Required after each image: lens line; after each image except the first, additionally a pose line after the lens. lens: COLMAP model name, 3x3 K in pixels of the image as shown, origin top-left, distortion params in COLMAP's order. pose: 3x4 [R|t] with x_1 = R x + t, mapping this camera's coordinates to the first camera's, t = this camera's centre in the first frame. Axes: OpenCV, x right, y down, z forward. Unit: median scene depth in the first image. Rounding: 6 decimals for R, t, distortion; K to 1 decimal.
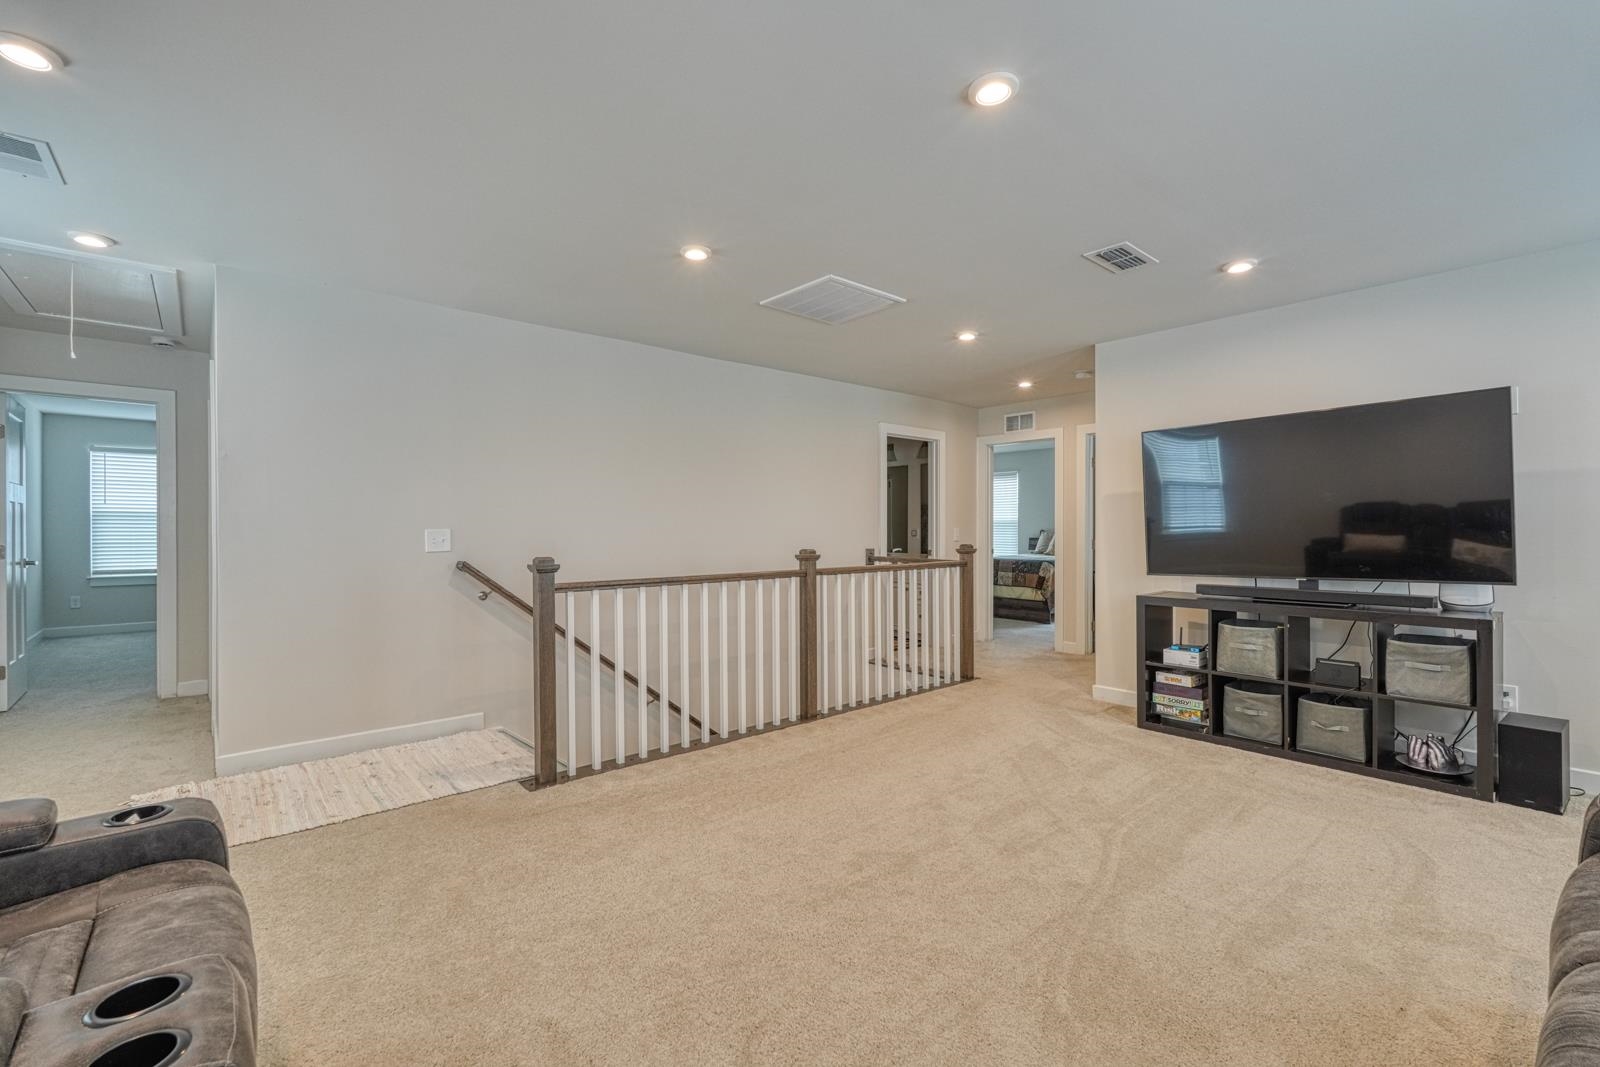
lens RADIAL K [[698.5, 0, 800.4], [0, 698.5, 534.1], [0, 0, 1]] dist [-0.000419, 0.001701]
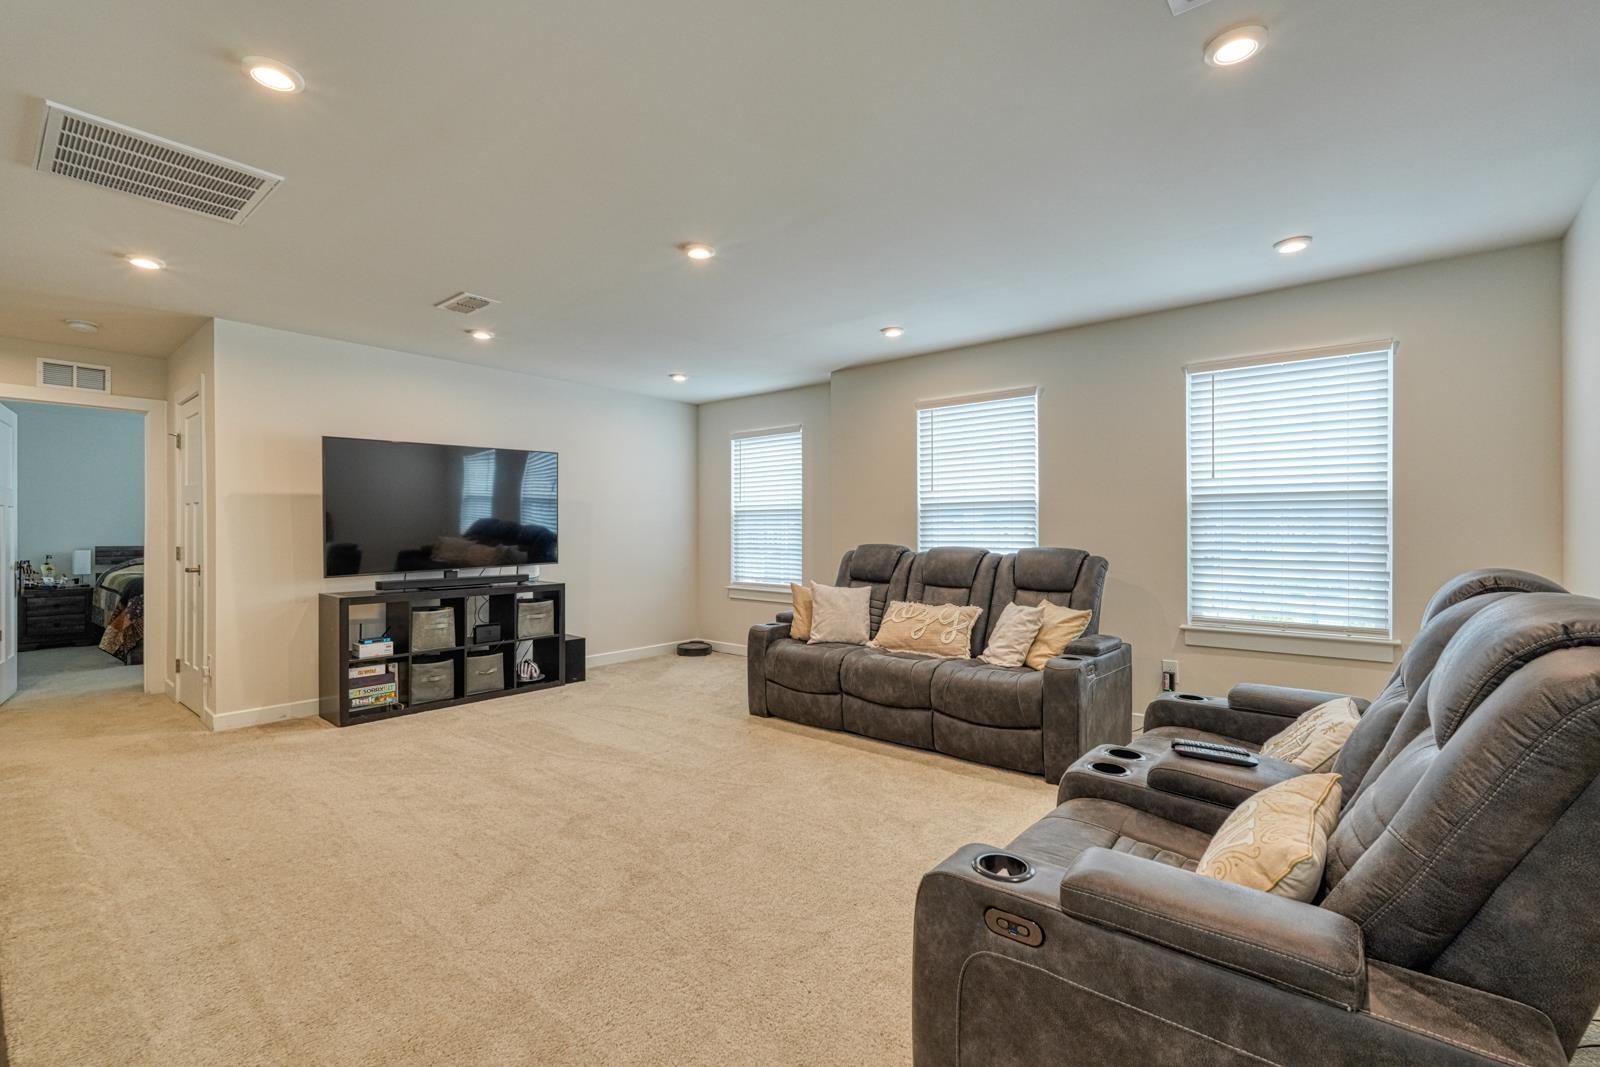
lens RADIAL K [[698.5, 0, 814.0], [0, 698.5, 539.7], [0, 0, 1]] dist [-0.000419, 0.001701]
pose [[-0.172227, -0.012522, 0.984978, -0.659522], [0.004753, 0.999897, 0.013542, -0.007708], [-0.985046, 0.007014, -0.172150, 0.510201]]
